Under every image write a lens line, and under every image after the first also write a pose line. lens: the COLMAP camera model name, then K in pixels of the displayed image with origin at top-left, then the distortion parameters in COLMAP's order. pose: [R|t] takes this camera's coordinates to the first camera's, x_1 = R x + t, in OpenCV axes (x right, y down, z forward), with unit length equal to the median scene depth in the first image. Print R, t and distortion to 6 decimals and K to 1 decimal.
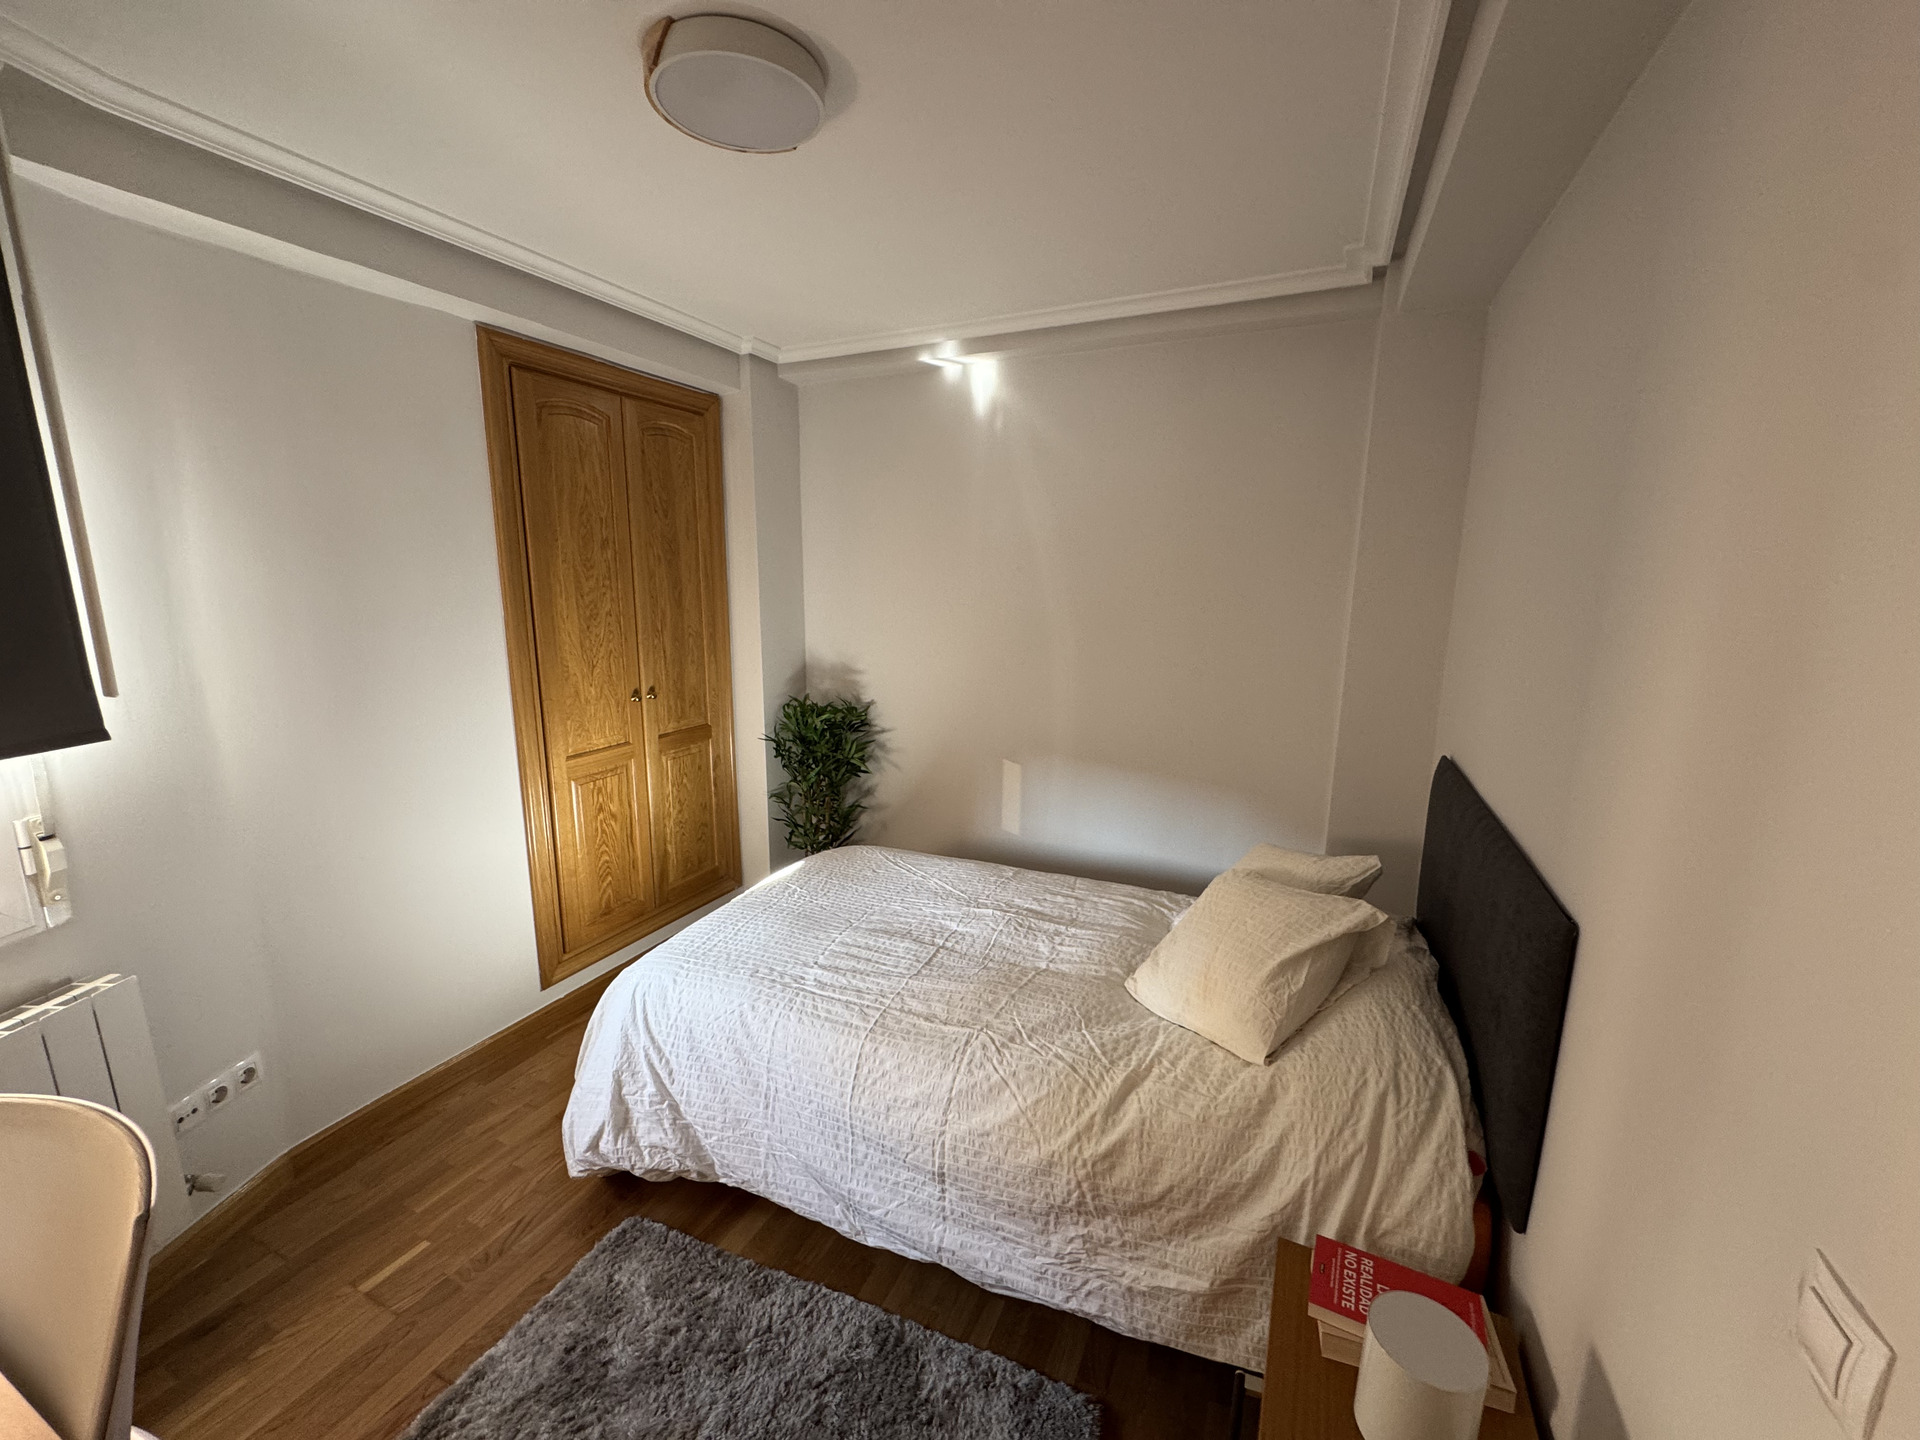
lens RADIAL K [[768.8, 0, 959.6], [0, 768.8, 720.0], [0, 0, 1]] dist [-0.005419, 0.001459]
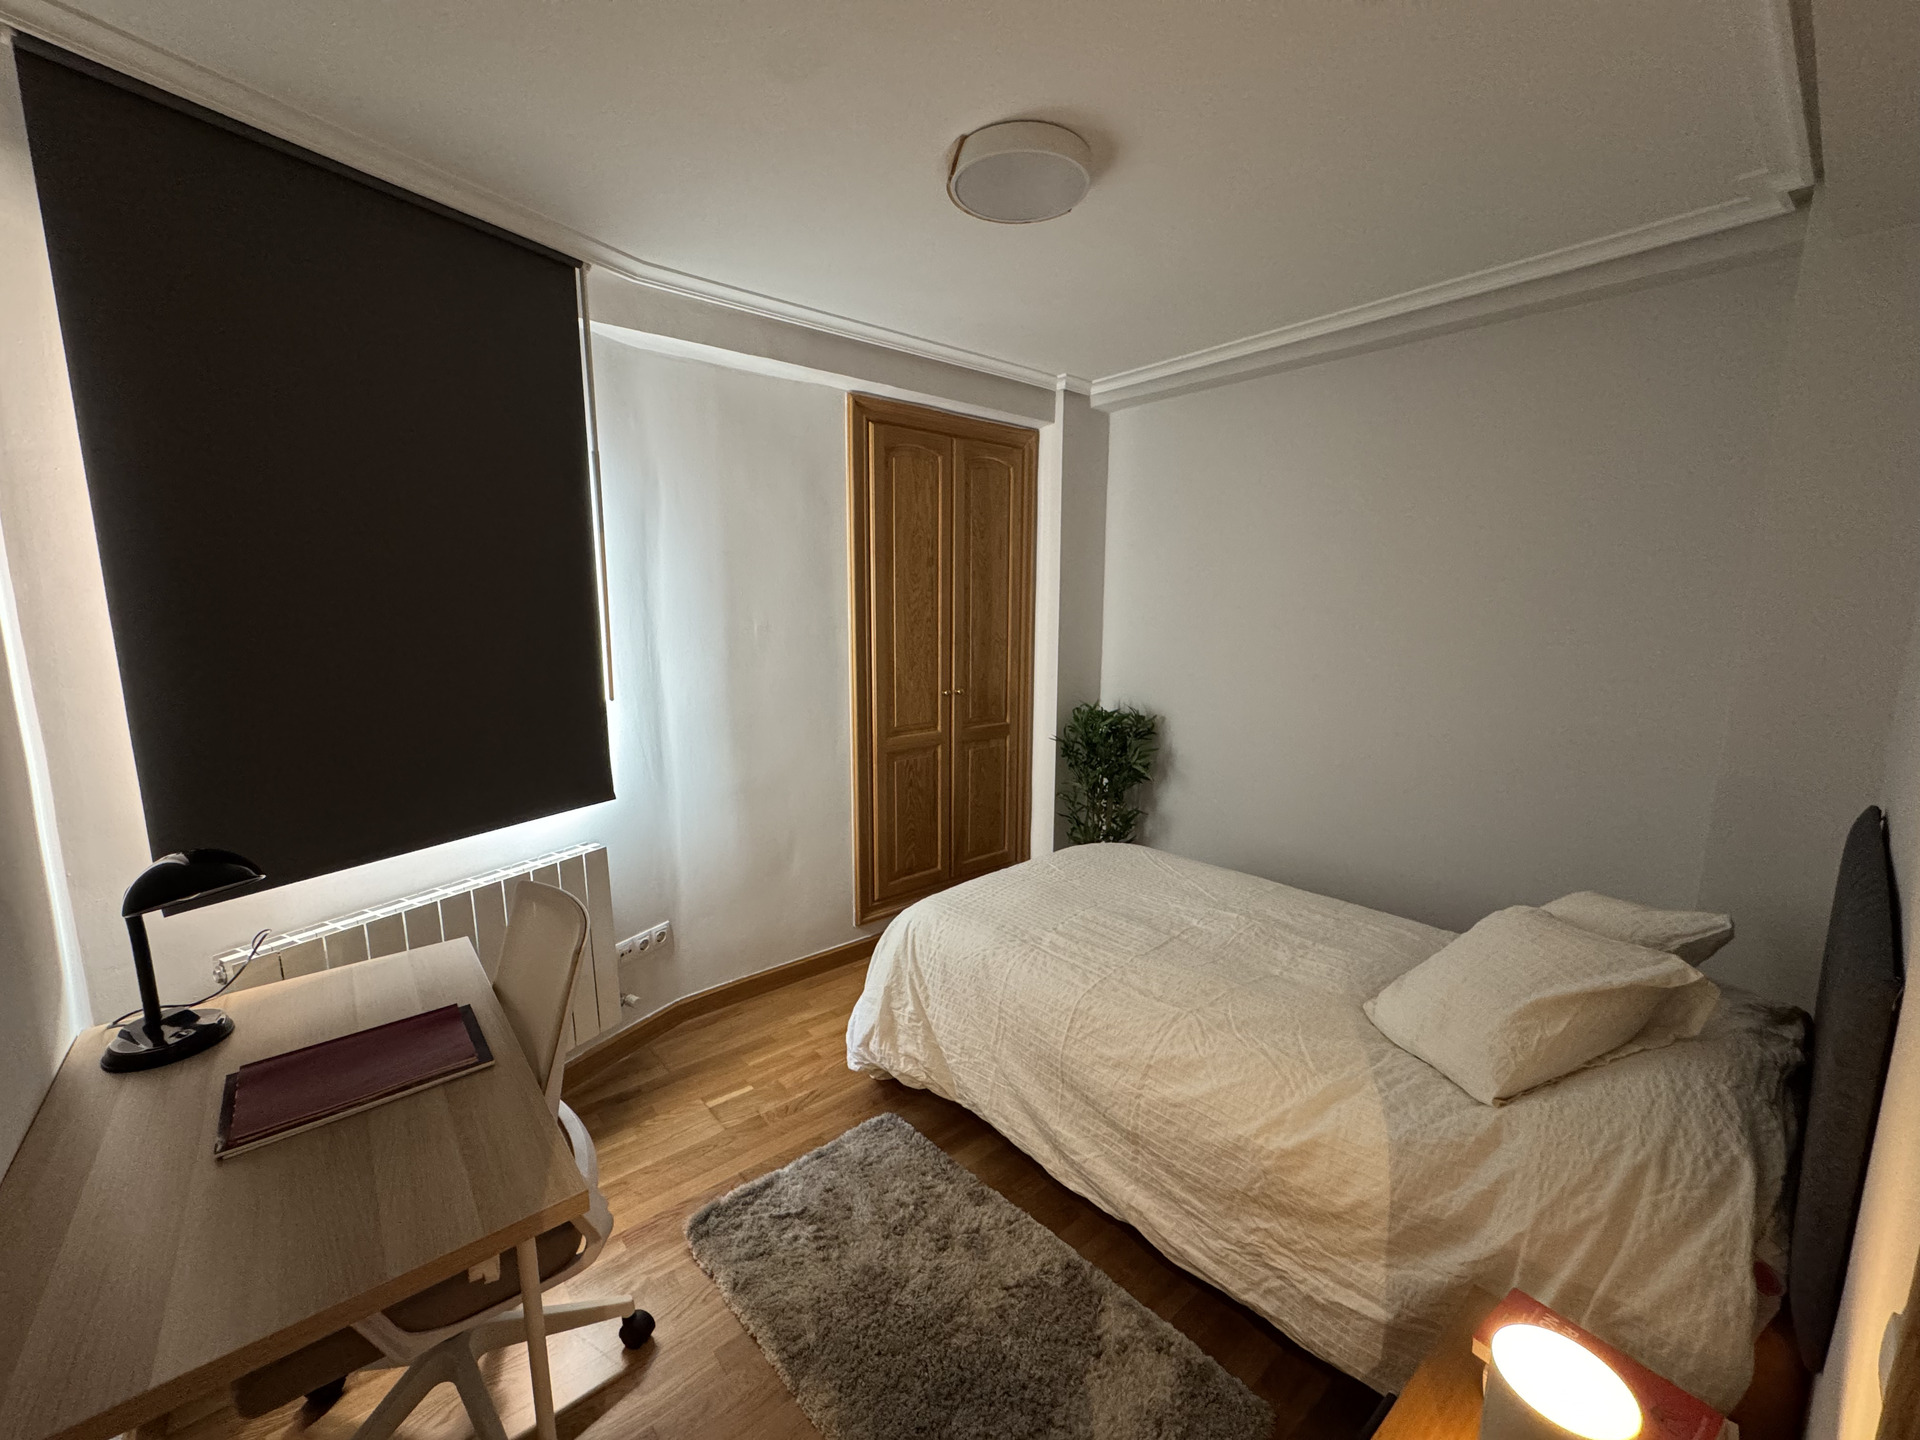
lens RADIAL K [[768.8, 0, 963.3], [0, 768.8, 721.6], [0, 0, 1]] dist [-0.005419, 0.001459]
pose [[0.906034, 0.061979, -0.418642, 0.157660], [-0.076562, 0.996900, -0.018110, 0.056809], [0.416222, 0.048460, 0.907971, -0.080789]]
